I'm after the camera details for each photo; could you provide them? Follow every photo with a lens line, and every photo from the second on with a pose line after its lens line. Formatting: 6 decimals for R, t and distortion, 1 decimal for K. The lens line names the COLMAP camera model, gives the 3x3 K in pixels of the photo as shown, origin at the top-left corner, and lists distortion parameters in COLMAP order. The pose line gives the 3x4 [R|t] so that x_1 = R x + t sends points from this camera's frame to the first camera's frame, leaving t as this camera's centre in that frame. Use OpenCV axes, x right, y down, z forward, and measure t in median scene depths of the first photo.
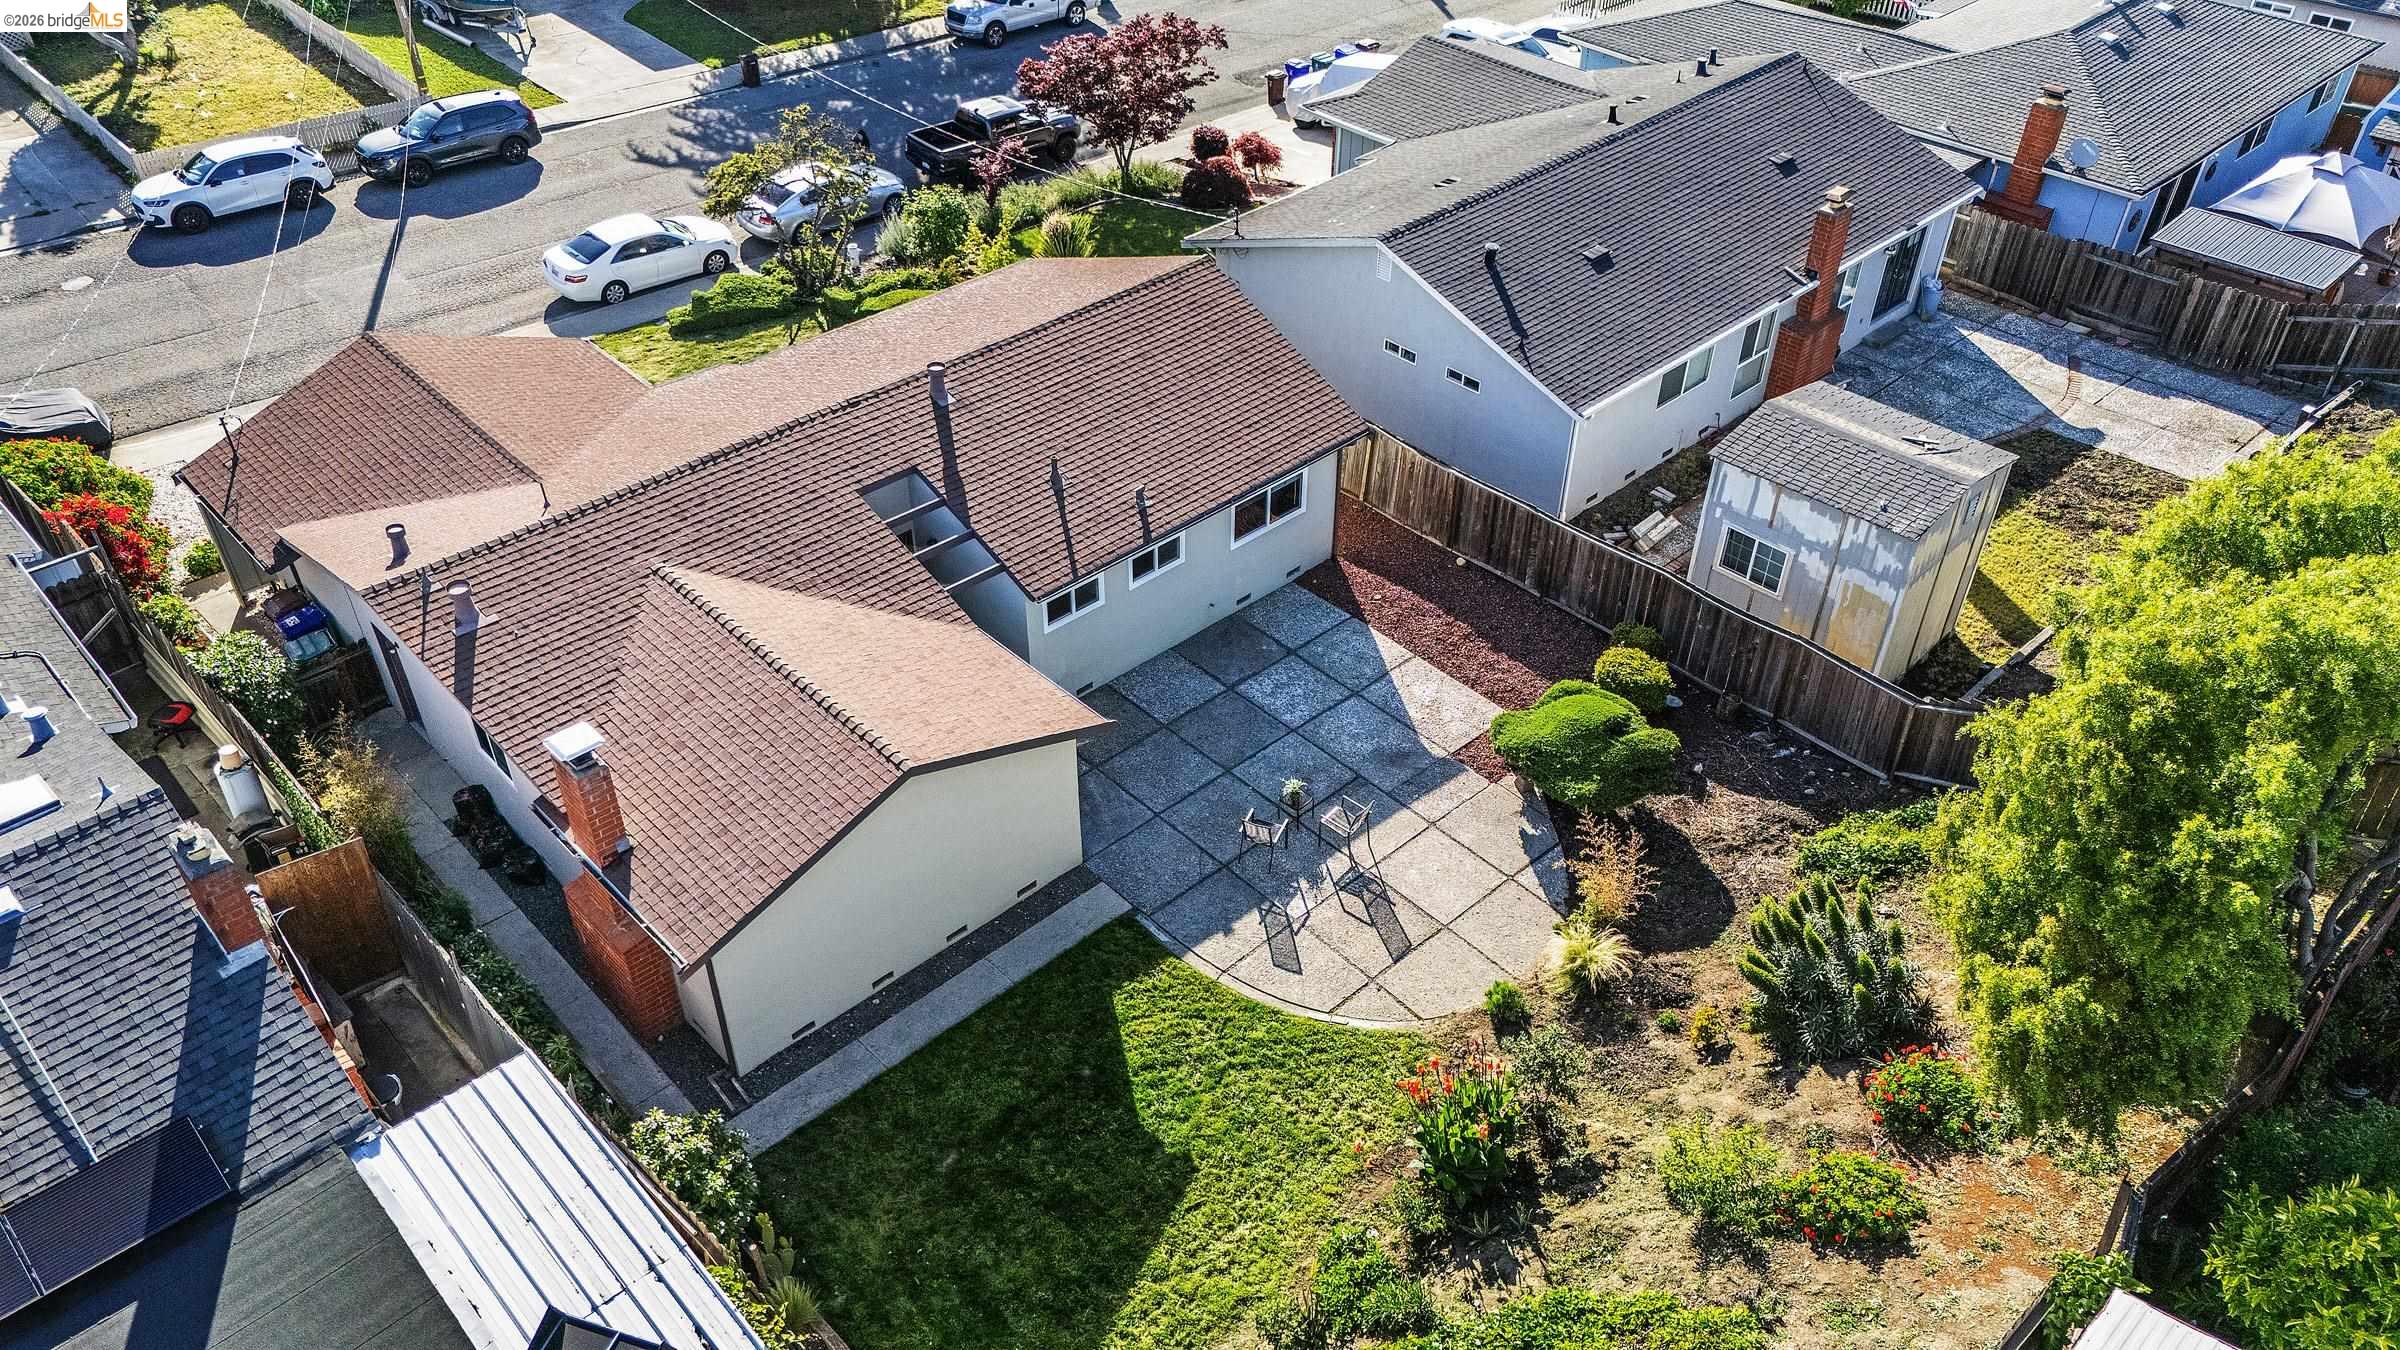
lens RADIAL K [[1755.3, 0, 1204.6], [0, 1755.3, 677.2], [0, 0, 1]] dist [0.117223, -0.073533]
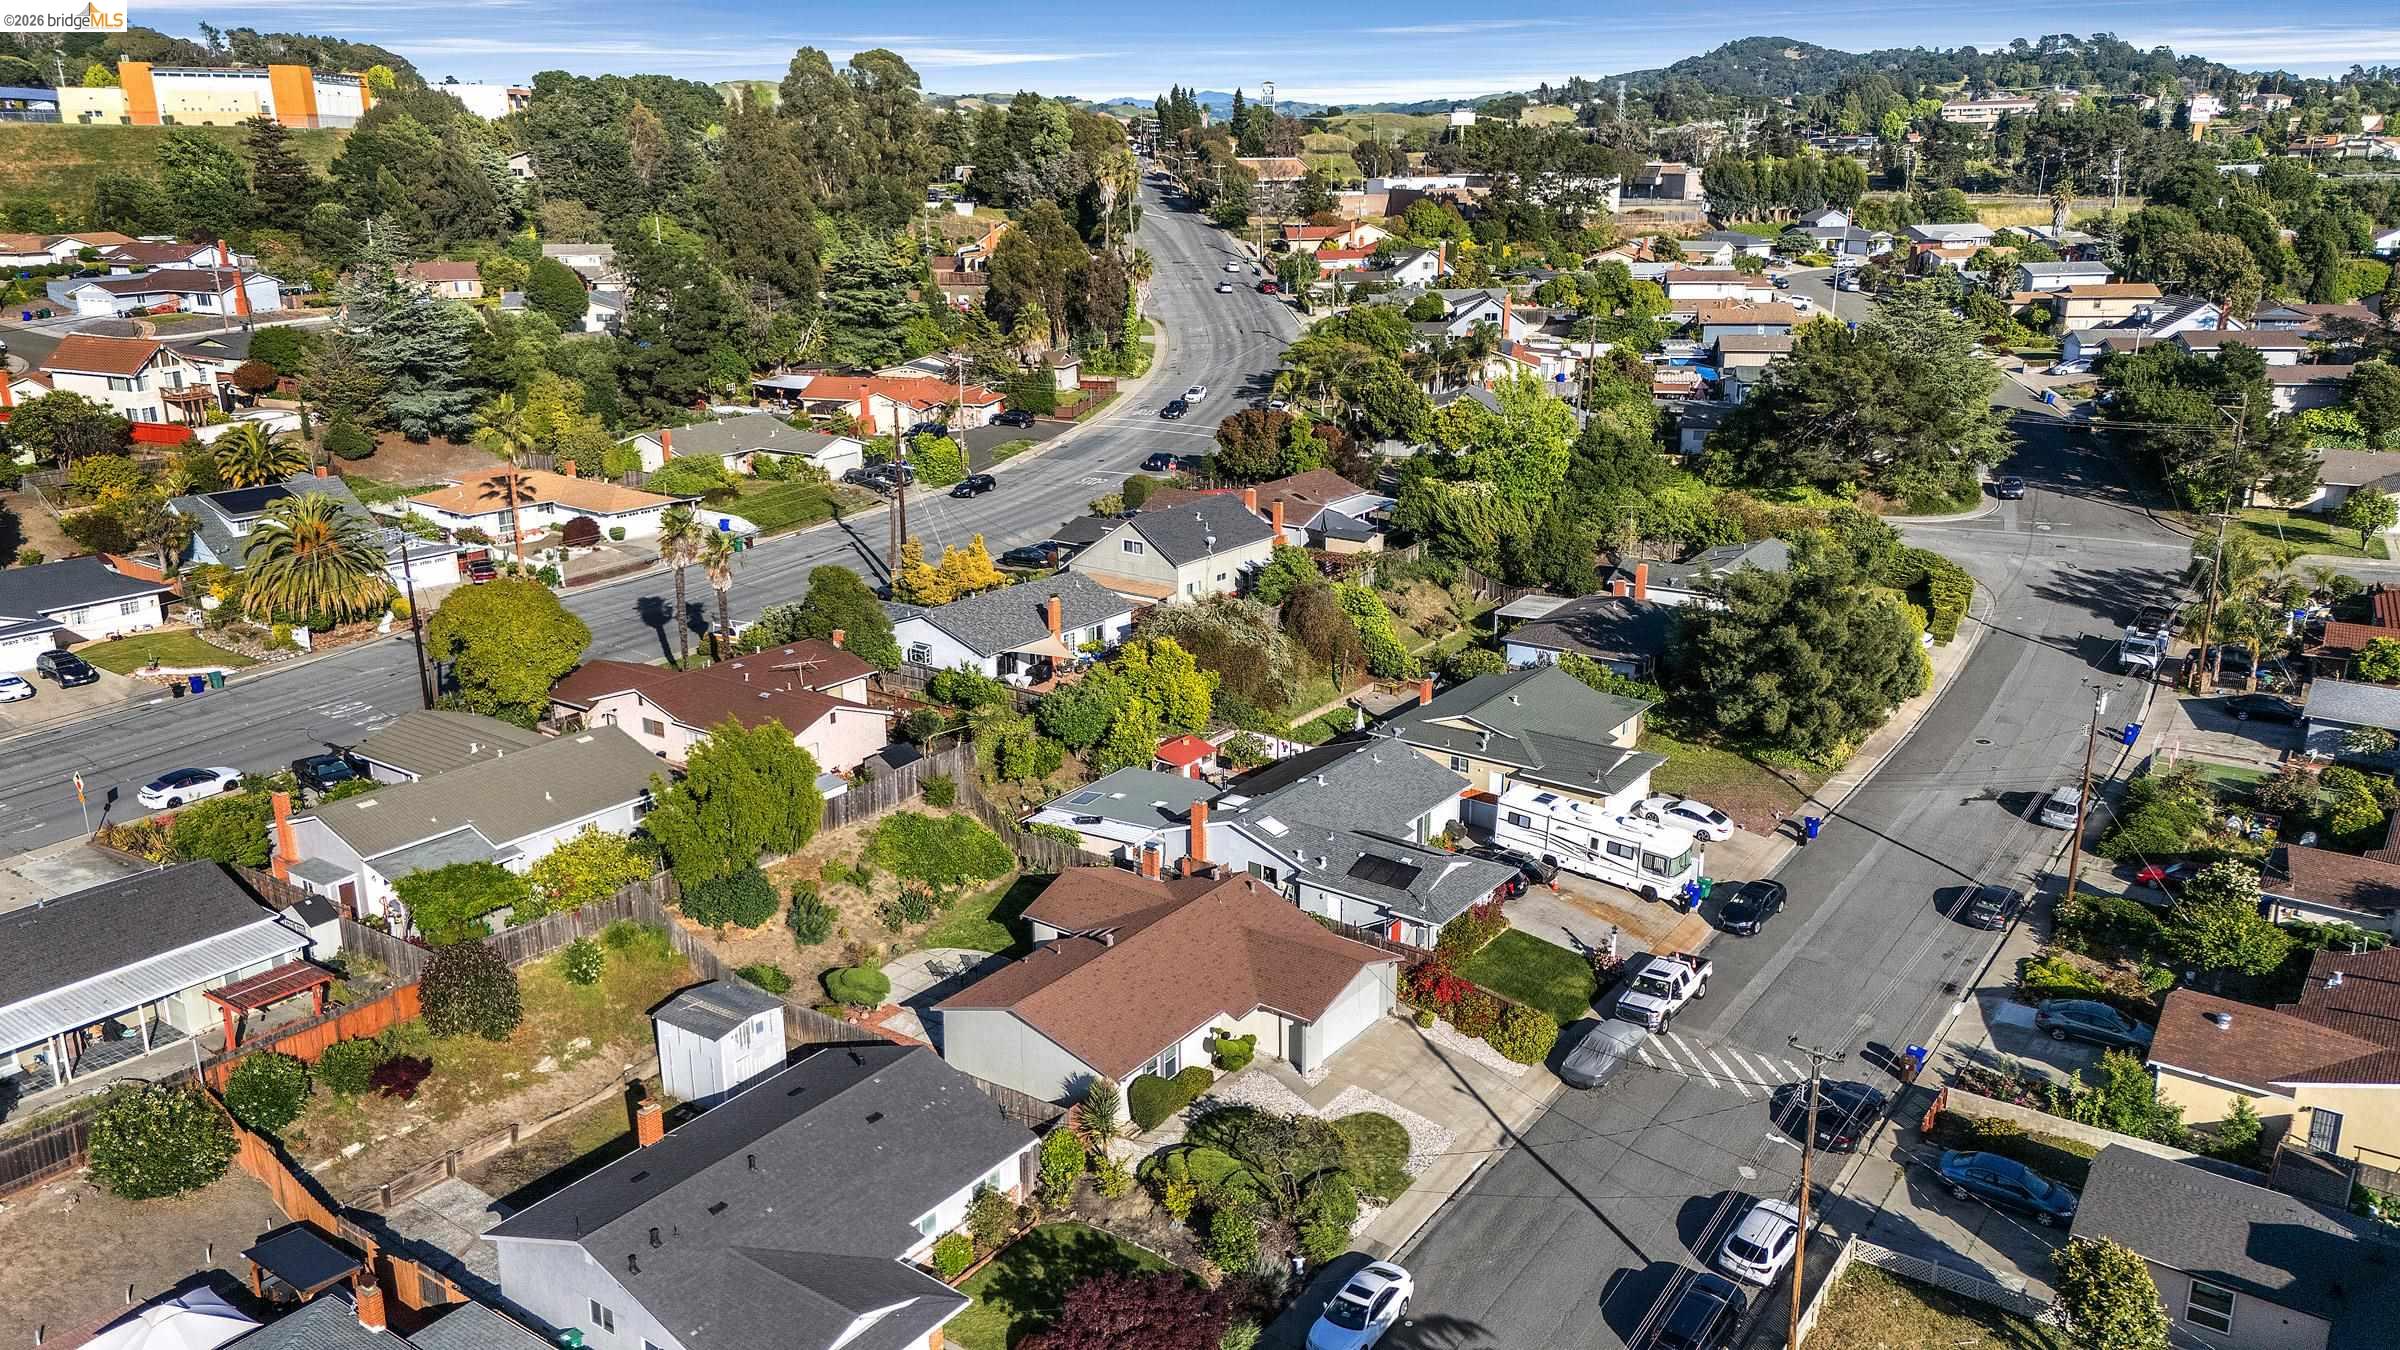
lens RADIAL K [[1755.3, 0, 1204.6], [0, 1755.3, 677.2], [0, 0, 1]] dist [0.117223, -0.073533]
pose [[-0.982316, 0.050154, -0.180390, 0.103508], [-0.119581, 0.573299, 0.810573, -1.700779], [0.144071, 0.817810, -0.557163, 1.476320]]
